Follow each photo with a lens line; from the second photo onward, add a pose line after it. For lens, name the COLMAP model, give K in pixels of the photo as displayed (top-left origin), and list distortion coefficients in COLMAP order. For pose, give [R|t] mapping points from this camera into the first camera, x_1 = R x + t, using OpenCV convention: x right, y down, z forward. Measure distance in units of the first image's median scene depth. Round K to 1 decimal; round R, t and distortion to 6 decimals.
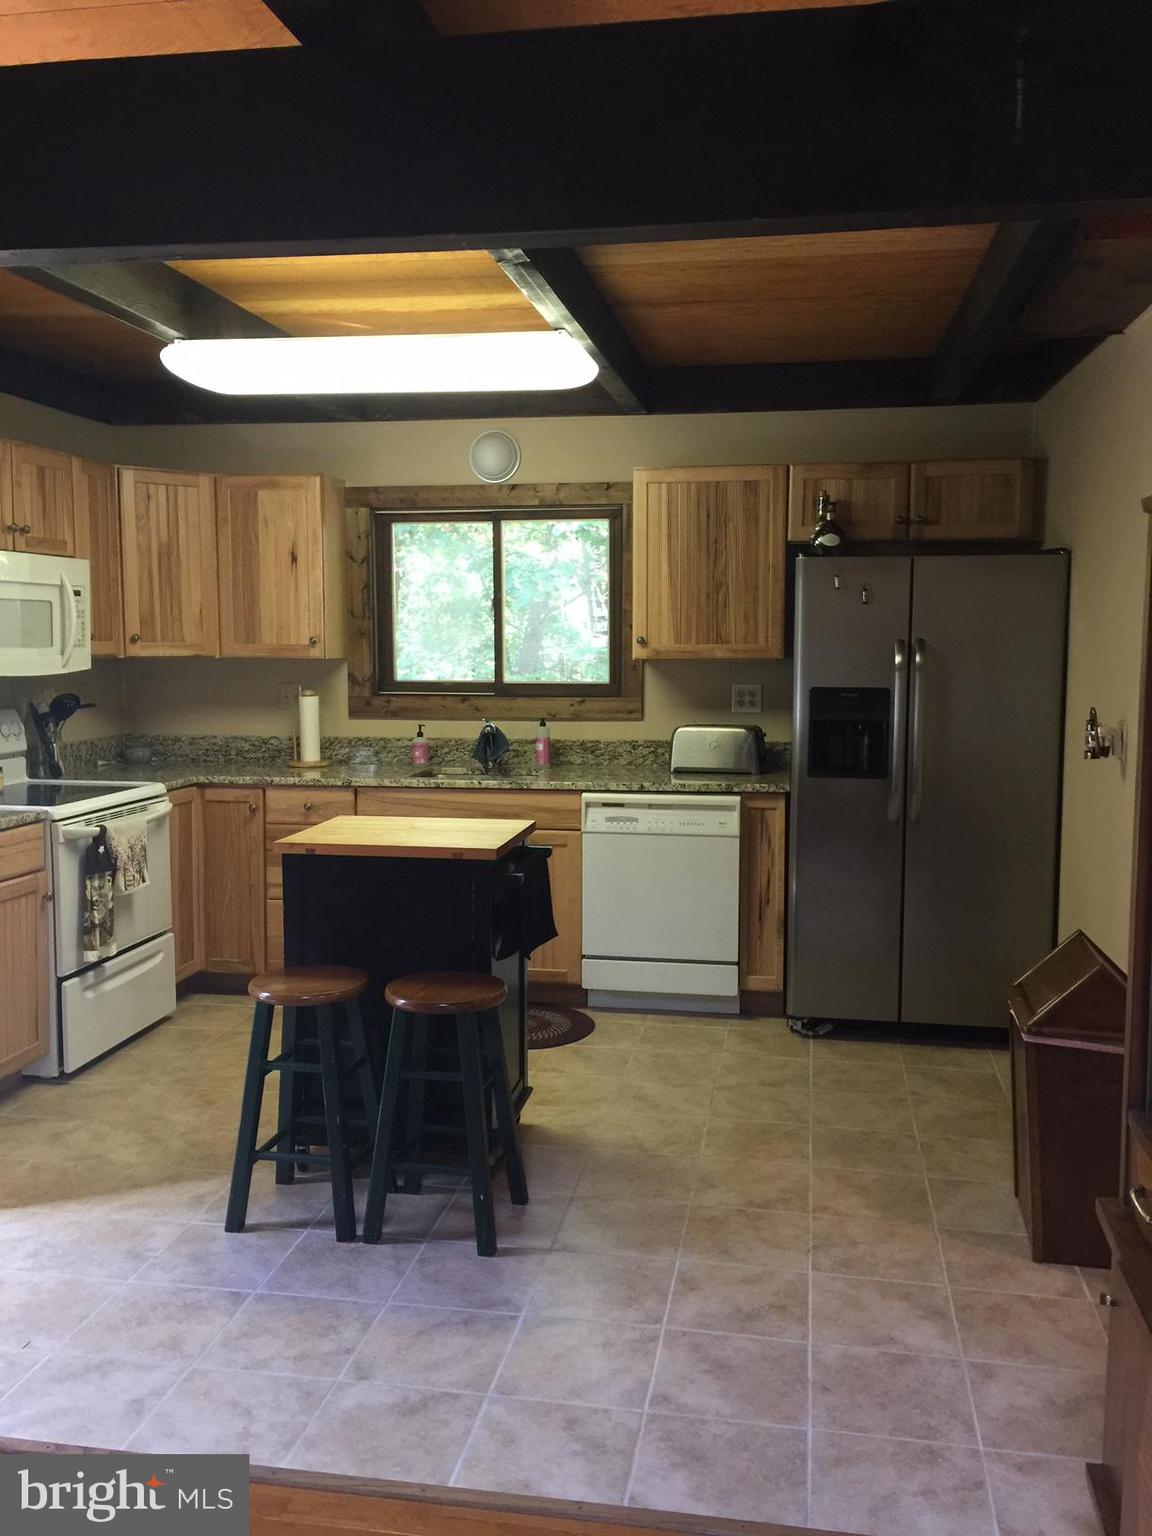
lens RADIAL K [[1328.1, 0, 583.0], [0, 1328.1, 769.9], [0, 0, 1]] dist [0.085348, -0.111390]
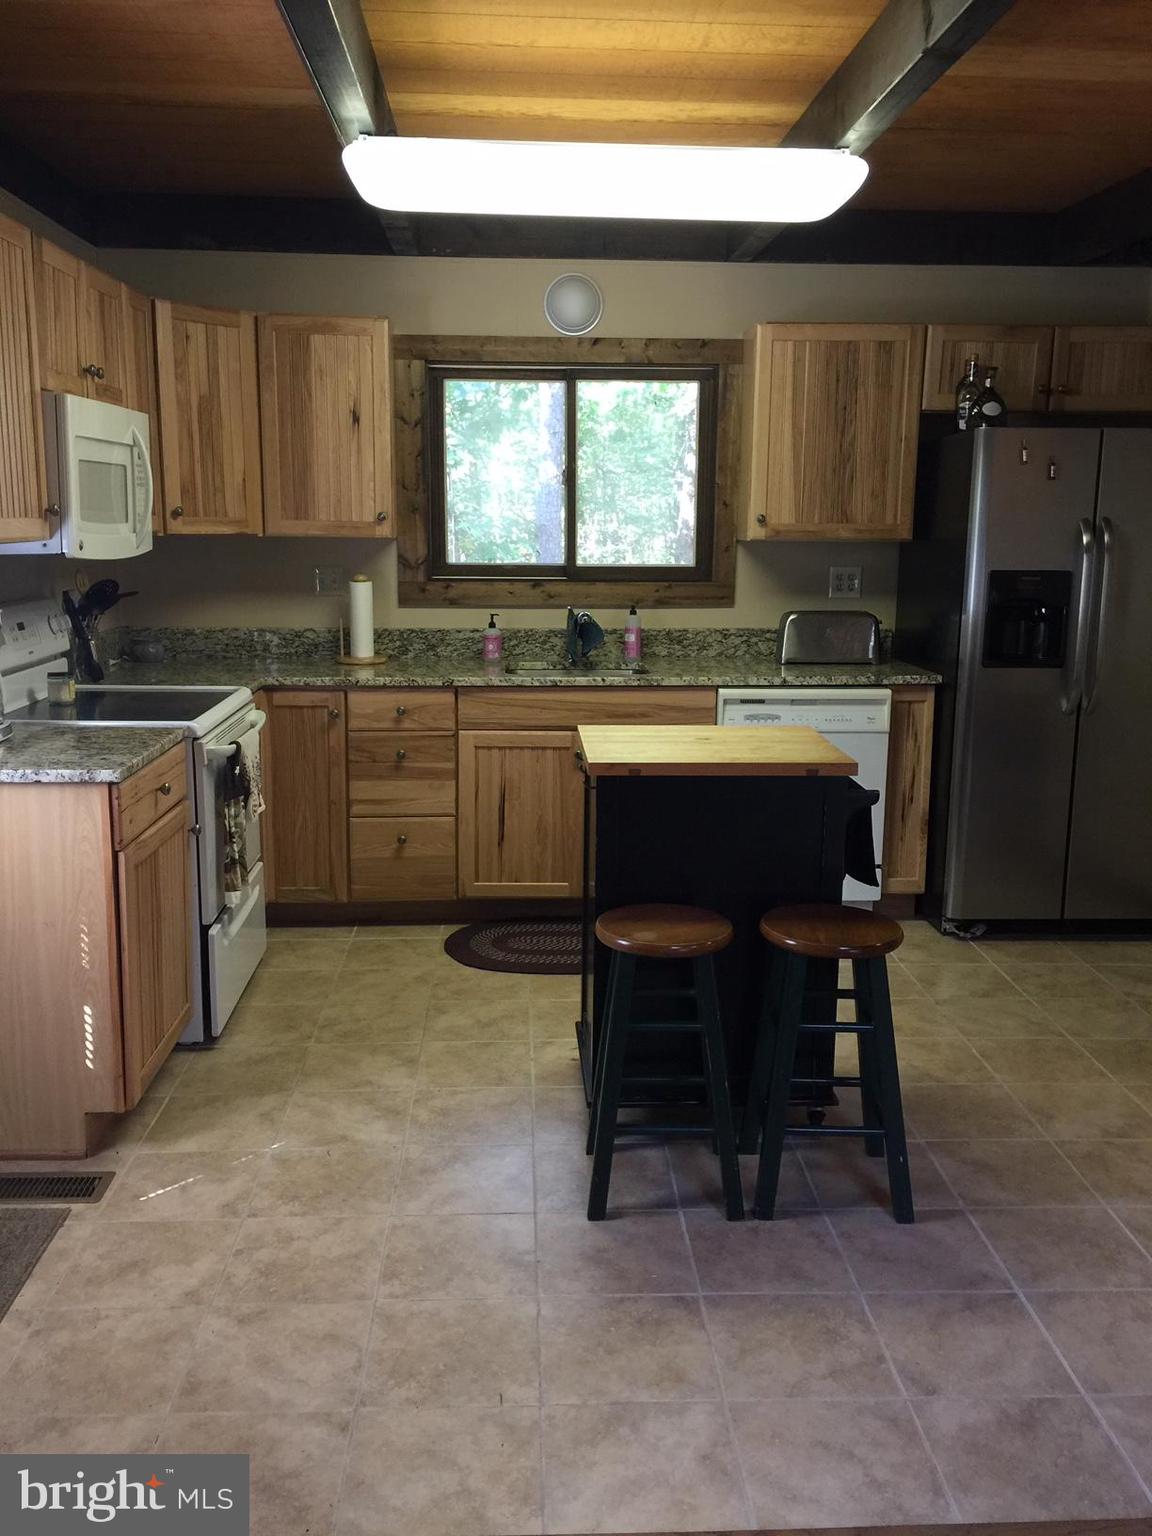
lens RADIAL K [[1328.1, 0, 571.3], [0, 1328.1, 769.0], [0, 0, 1]] dist [0.085348, -0.111390]
pose [[0.976680, -0.033479, 0.212074, -0.289714], [0.014175, 0.995667, 0.091901, -0.013040], [-0.214232, -0.086752, 0.972923, 0.129572]]
